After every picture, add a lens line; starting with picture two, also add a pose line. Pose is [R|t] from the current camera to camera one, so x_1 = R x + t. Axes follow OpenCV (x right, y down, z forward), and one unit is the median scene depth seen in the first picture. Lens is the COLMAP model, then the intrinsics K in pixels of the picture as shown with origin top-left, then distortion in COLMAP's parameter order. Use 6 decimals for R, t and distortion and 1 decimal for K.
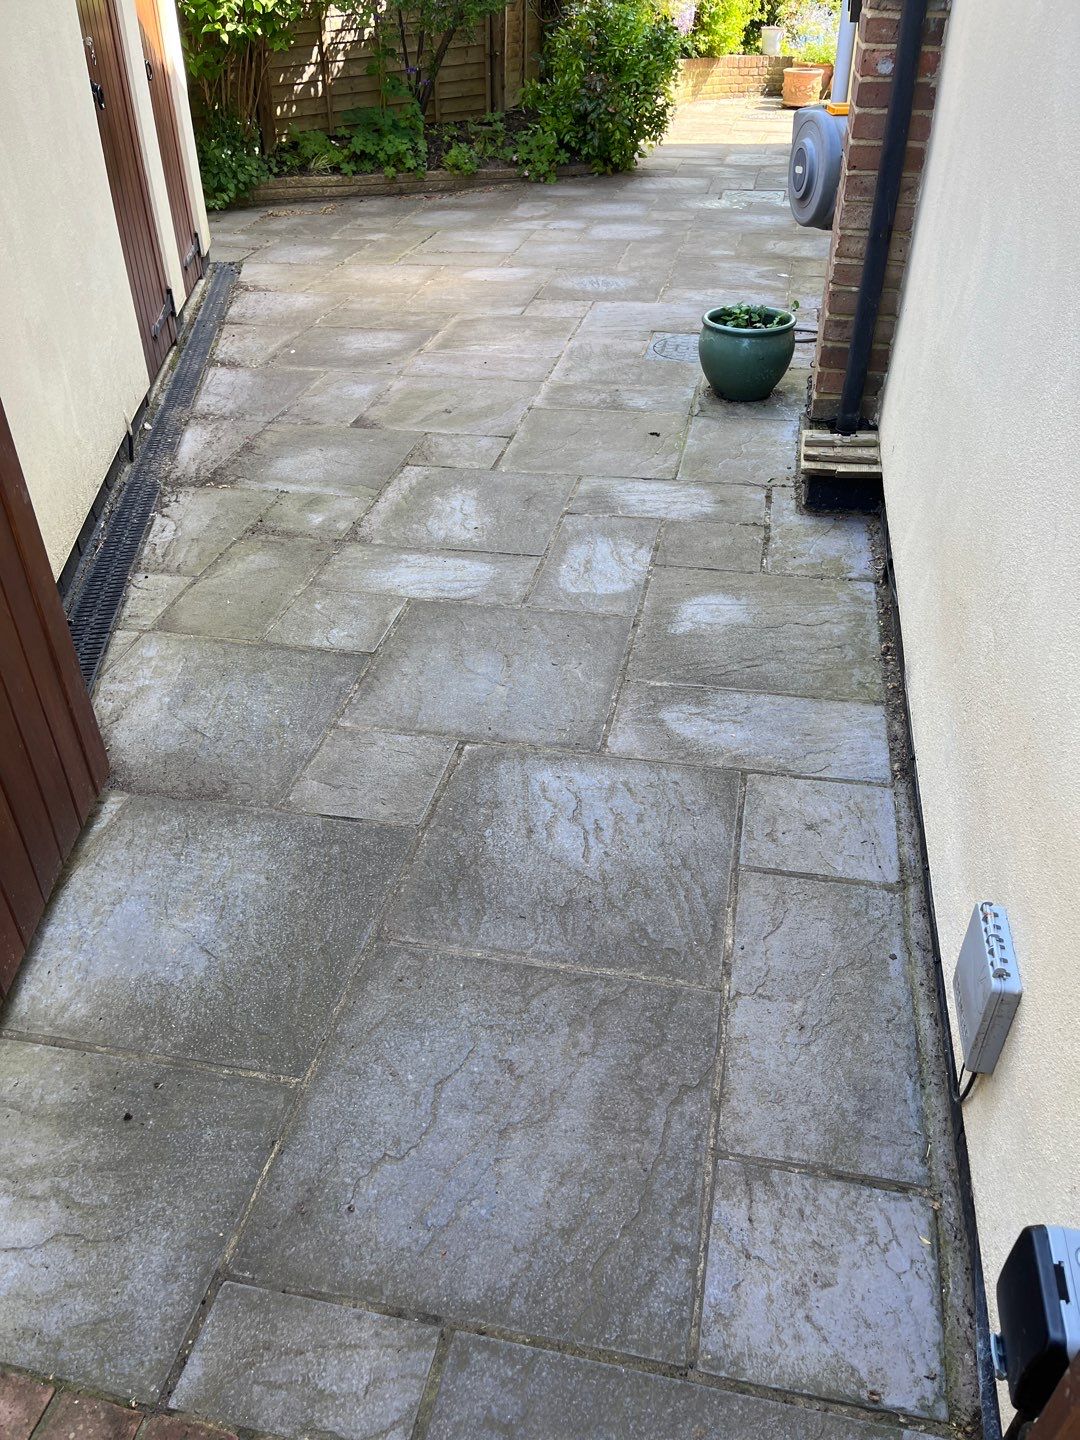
lens RADIAL K [[1122.0, 0, 541.4], [0, 1122.0, 722.6], [0, 0, 1]] dist [-0.036927, 0.013191]
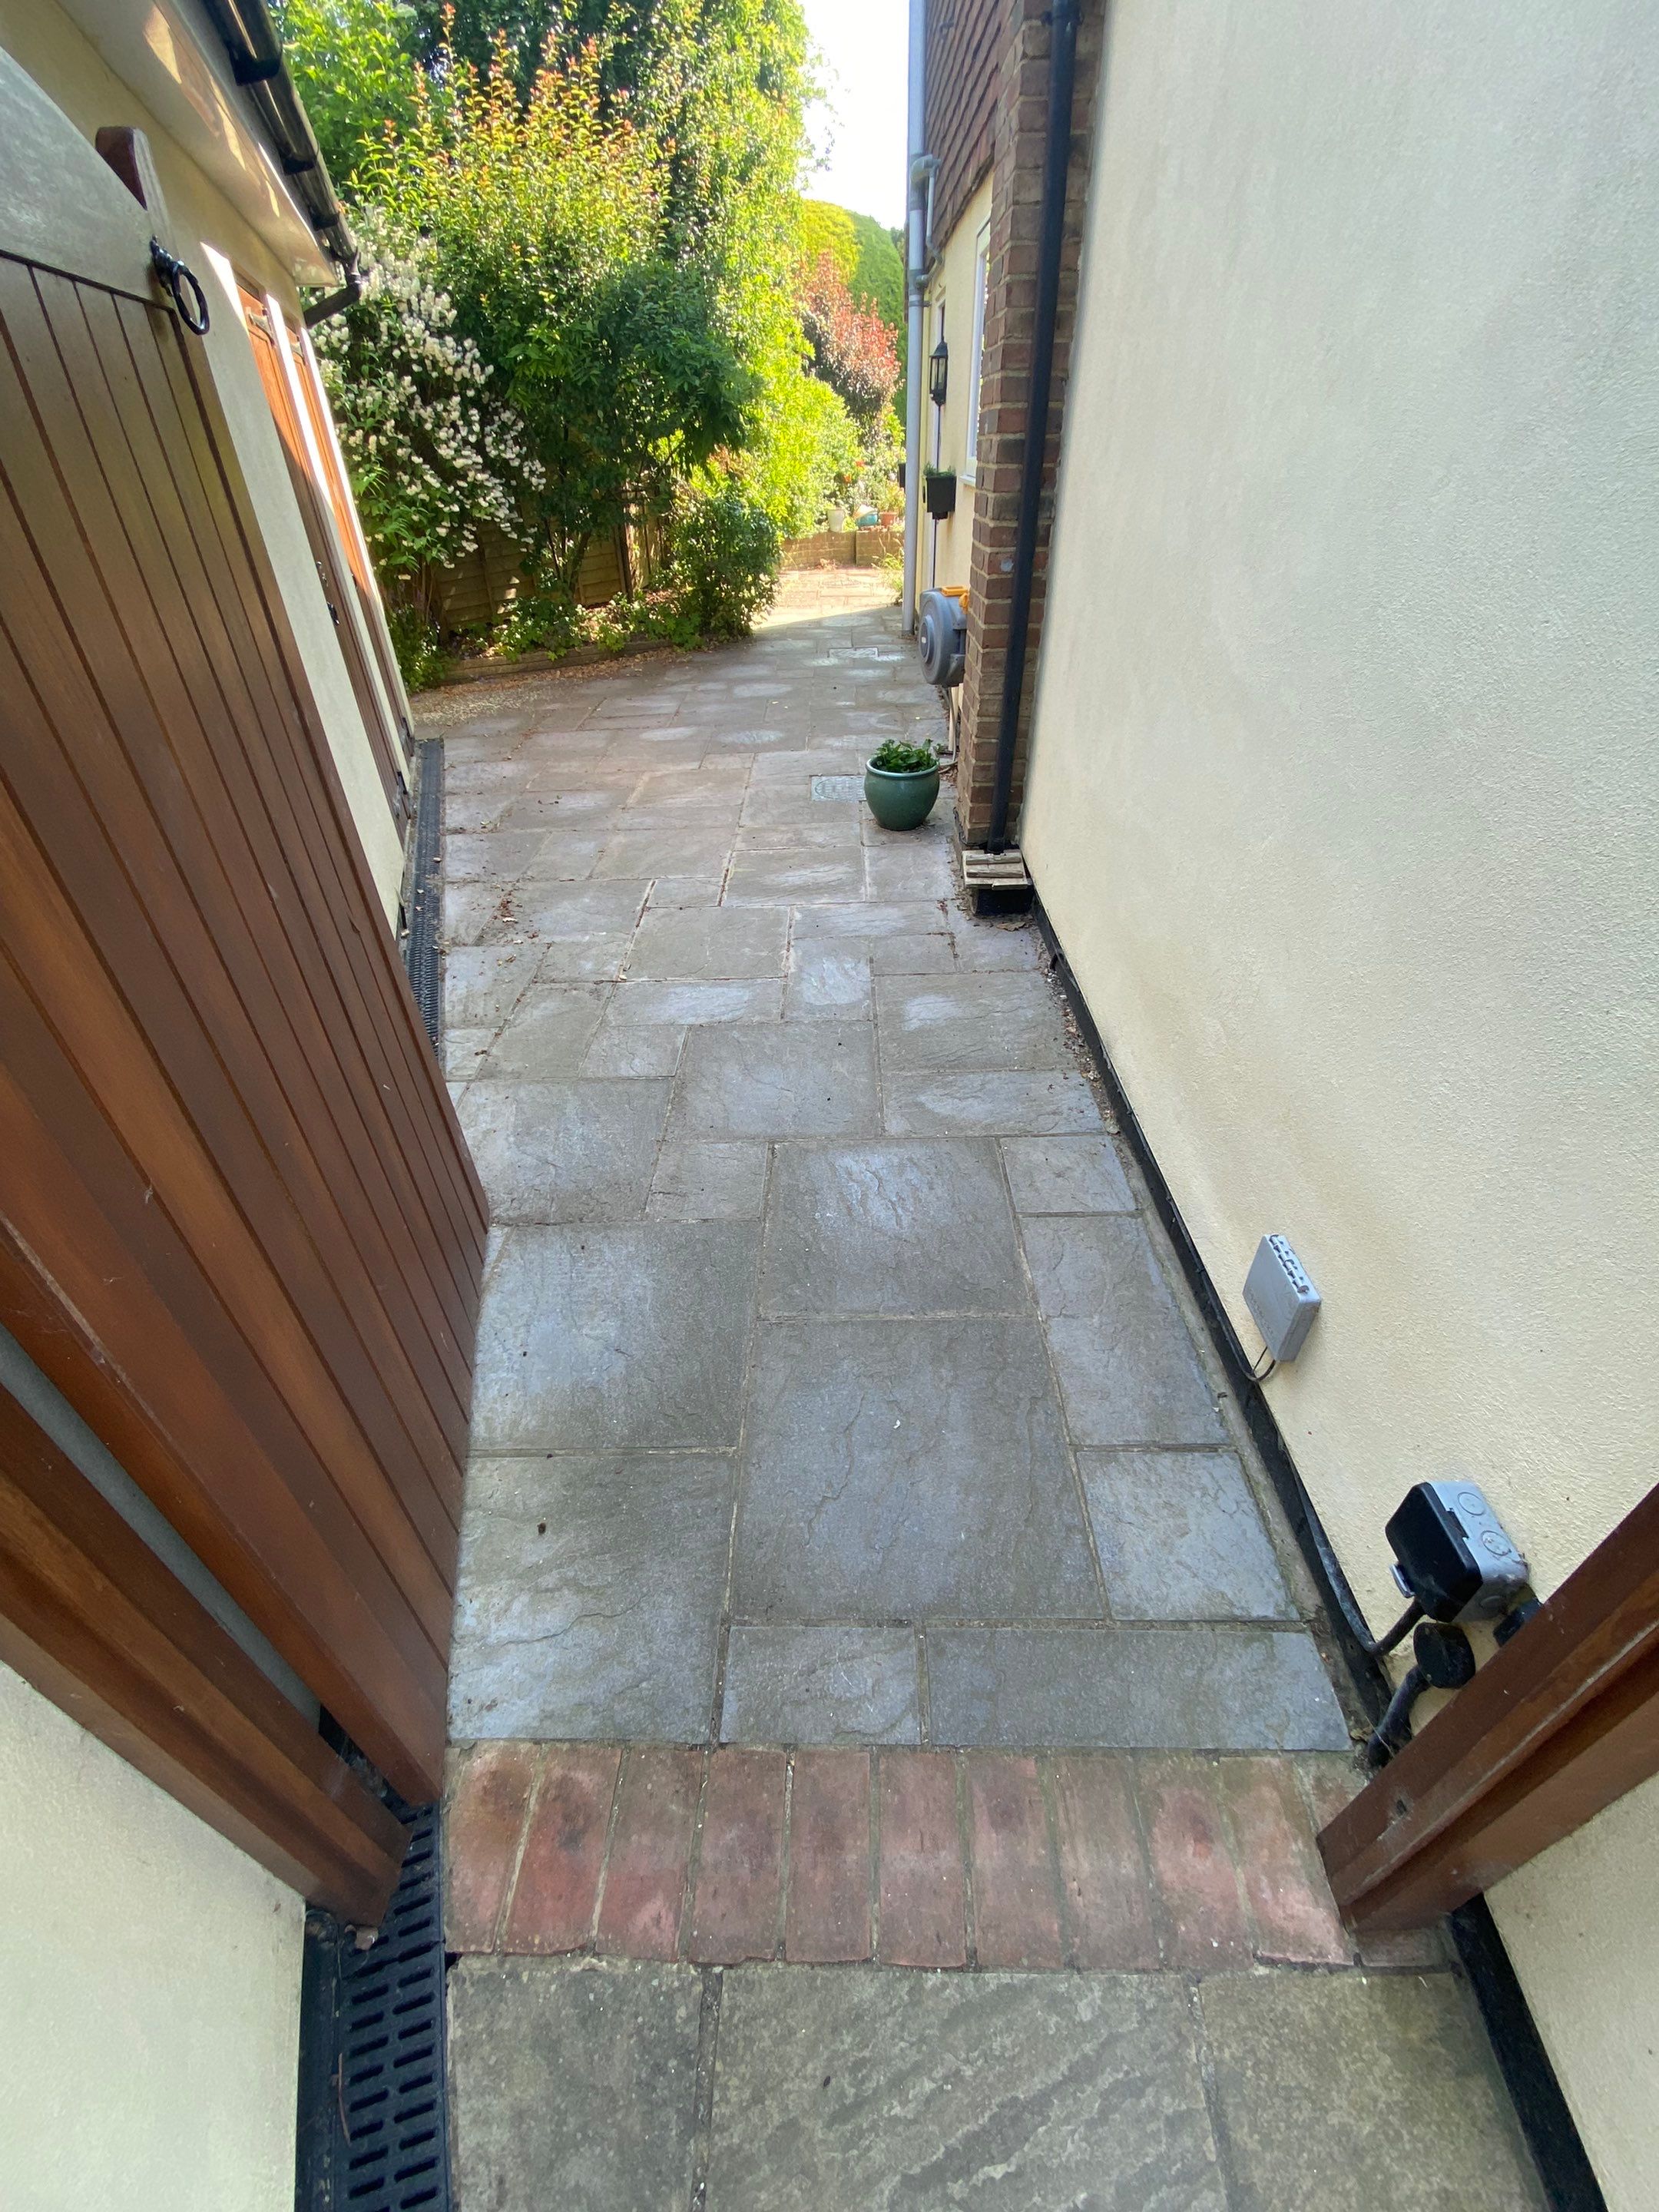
lens RADIAL K [[903.5, 0, 835.6], [0, 903.5, 1090.3], [0, 0, 1]] dist [-0.018154, -0.006175]
pose [[0.981549, -0.125975, 0.143845, -0.141422], [0.123473, 0.992001, 0.026222, -0.059210], [-0.145998, -0.007977, 0.989253, 0.001377]]
